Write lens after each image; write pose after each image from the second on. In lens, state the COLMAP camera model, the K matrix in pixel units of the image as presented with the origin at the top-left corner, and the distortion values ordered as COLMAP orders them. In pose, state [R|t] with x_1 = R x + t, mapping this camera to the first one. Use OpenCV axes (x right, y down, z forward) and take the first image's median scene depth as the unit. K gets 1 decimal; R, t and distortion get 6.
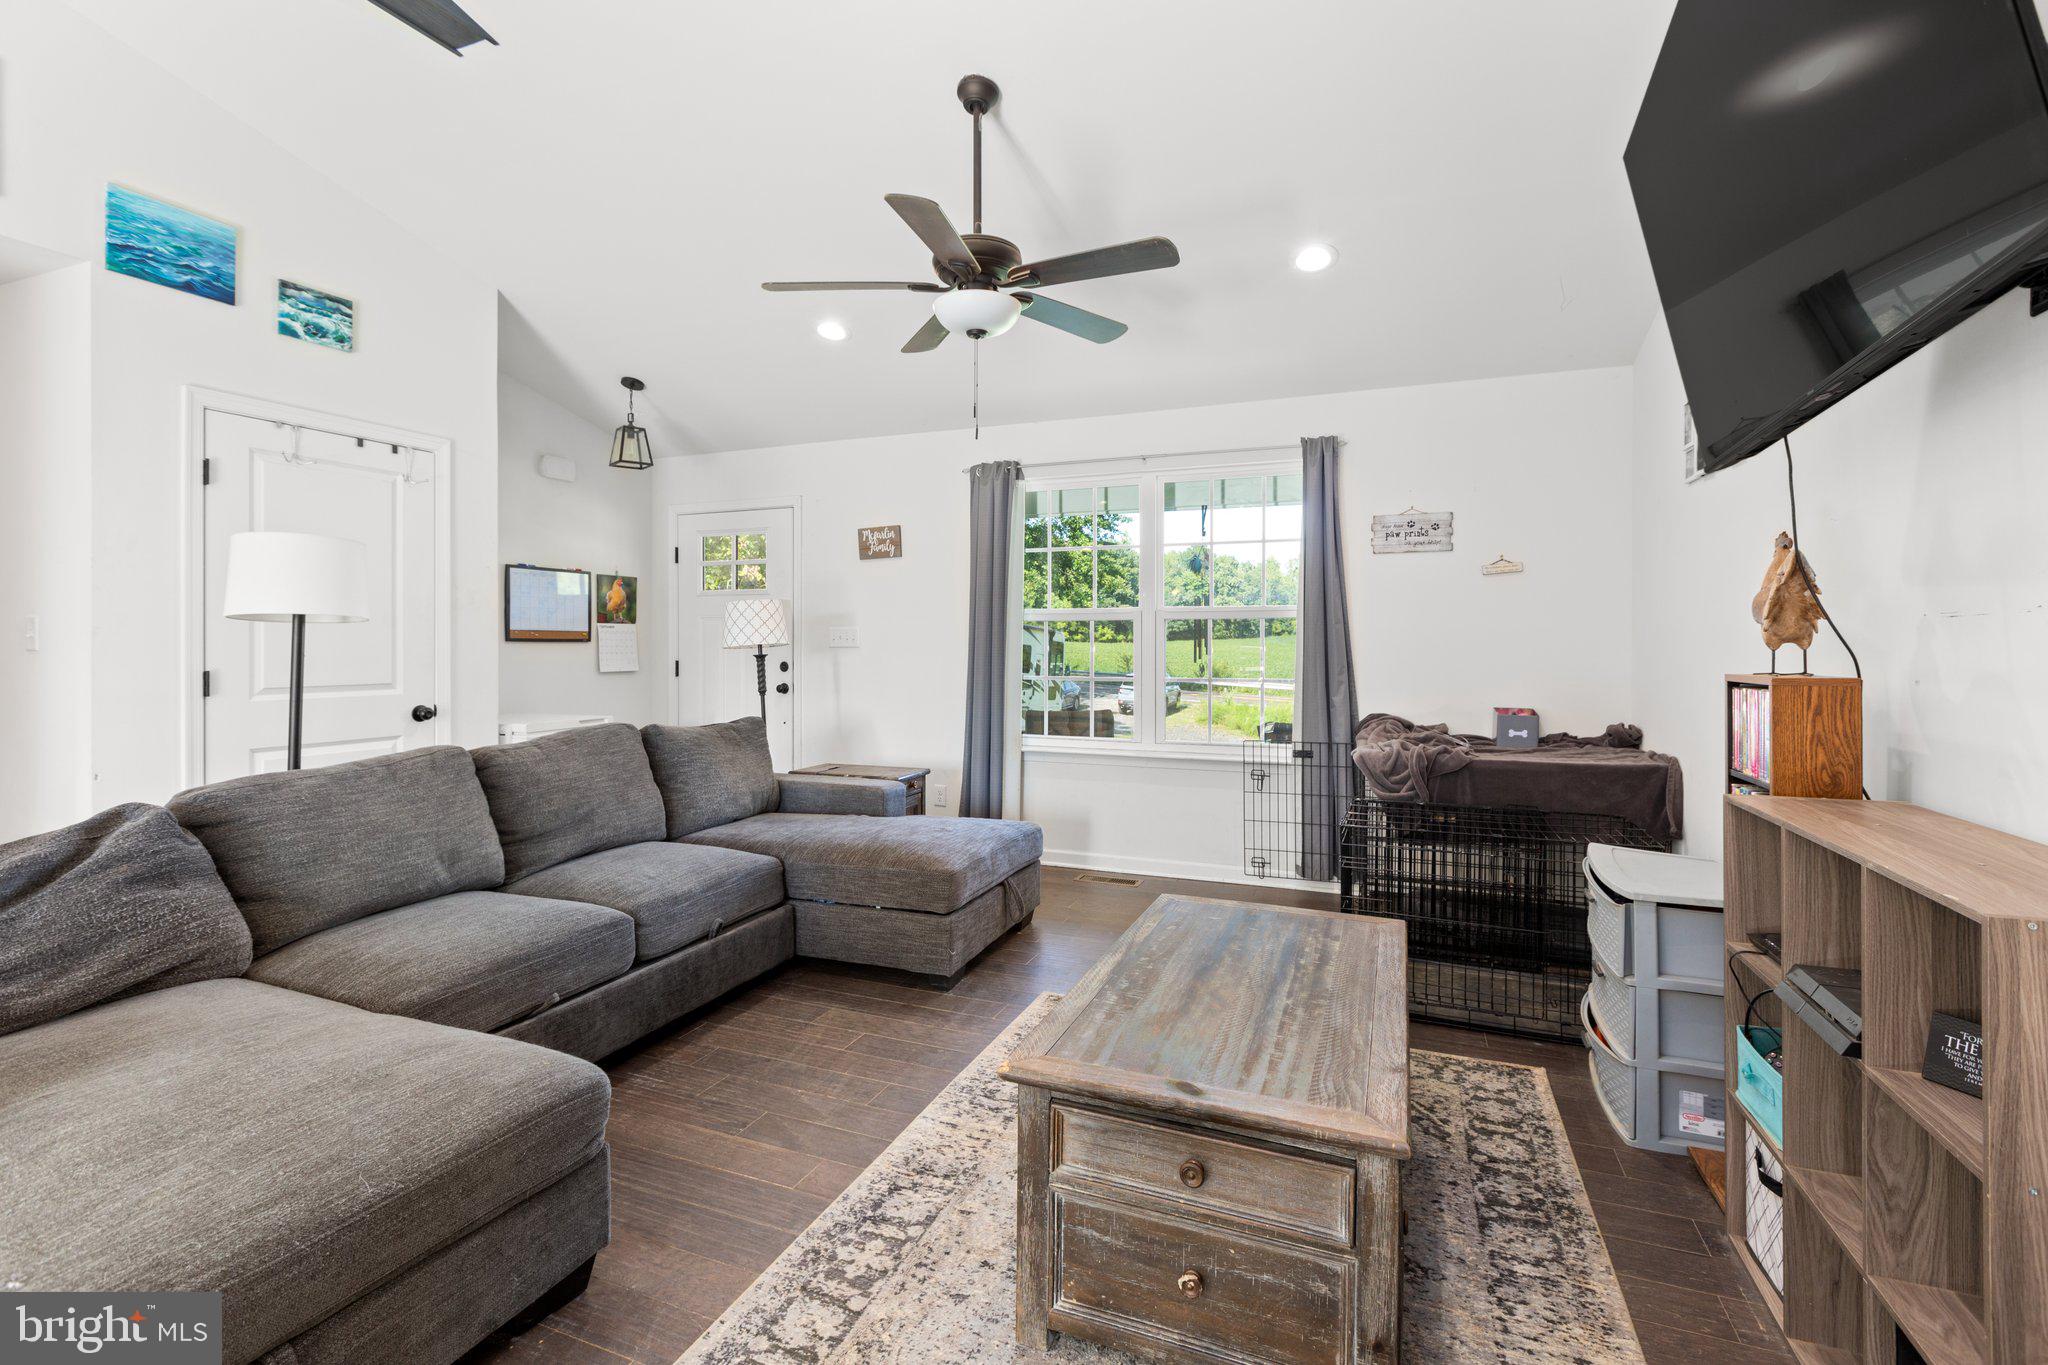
lens RADIAL K [[932.1, 0, 1023.8], [0, 932.1, 646.4], [0, 0, 1]] dist [0.000416, 0.000372]
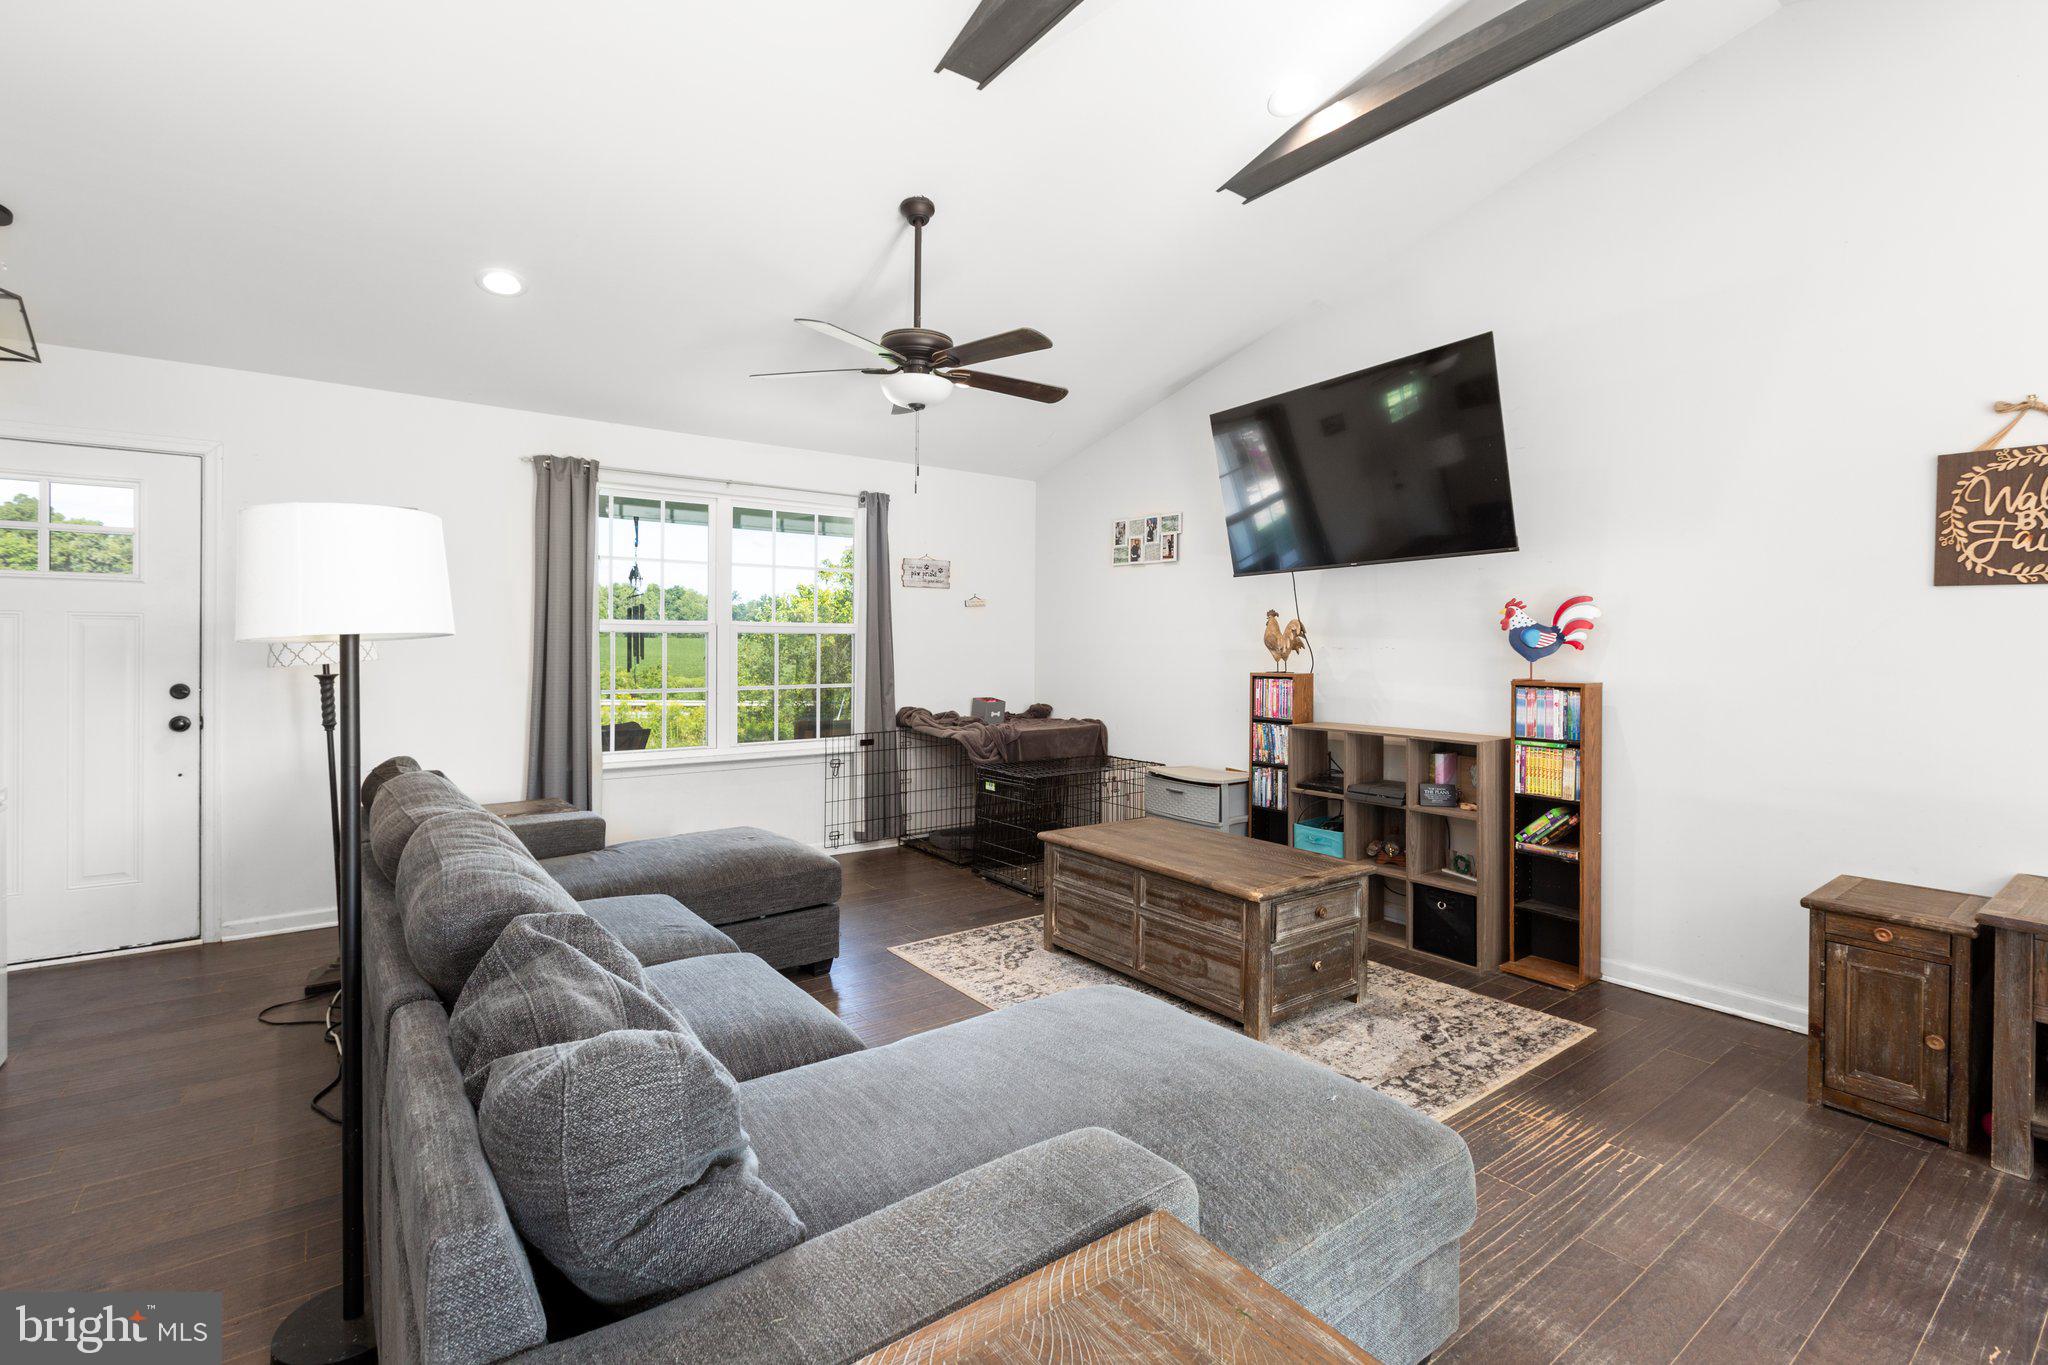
lens RADIAL K [[932.1, 0, 1030.3], [0, 932.1, 661.6], [0, 0, 1]] dist [0.000416, 0.000372]
pose [[0.510900, -0.014238, 0.859522, -0.673383], [-0.000548, 0.999857, 0.016889, -0.015387], [-0.859640, -0.009099, 0.510819, 0.167744]]
